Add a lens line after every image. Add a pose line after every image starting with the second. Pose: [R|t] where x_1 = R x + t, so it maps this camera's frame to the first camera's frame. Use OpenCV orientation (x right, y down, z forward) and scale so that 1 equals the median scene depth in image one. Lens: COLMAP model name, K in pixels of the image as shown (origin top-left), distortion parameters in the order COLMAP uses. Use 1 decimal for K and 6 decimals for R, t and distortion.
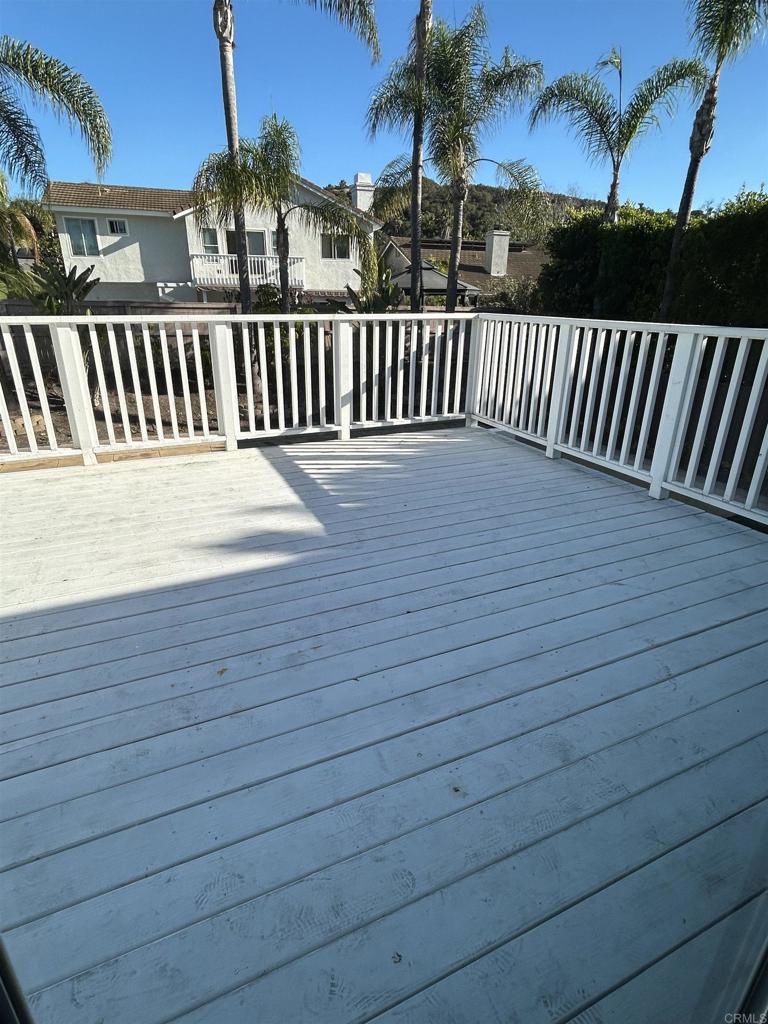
lens RADIAL K [[530.1, 0, 384.0], [0, 530.1, 512.0], [0, 0, 1]] dist [0.000777, 0.002194]
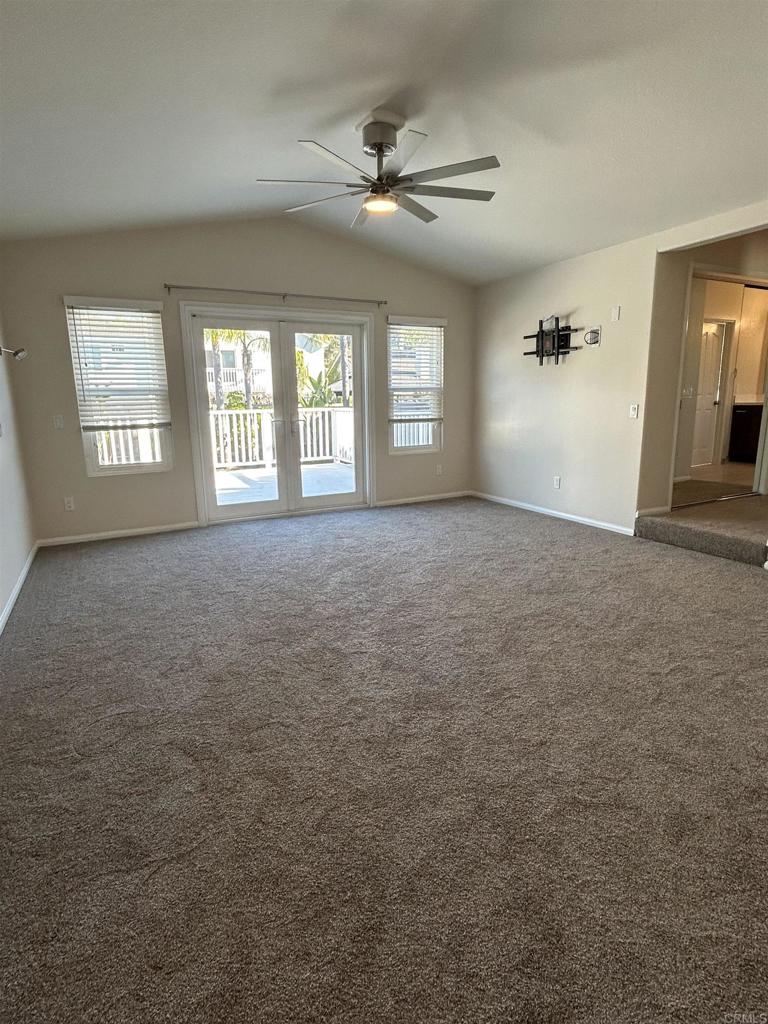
lens RADIAL K [[530.1, 0, 384.0], [0, 530.1, 512.0], [0, 0, 1]] dist [0.000777, 0.002194]
pose [[0.998047, -0.035898, 0.051127, 0.233478], [0.043889, 0.985329, -0.164924, 0.348097], [-0.044457, 0.166846, 0.984980, -0.905244]]
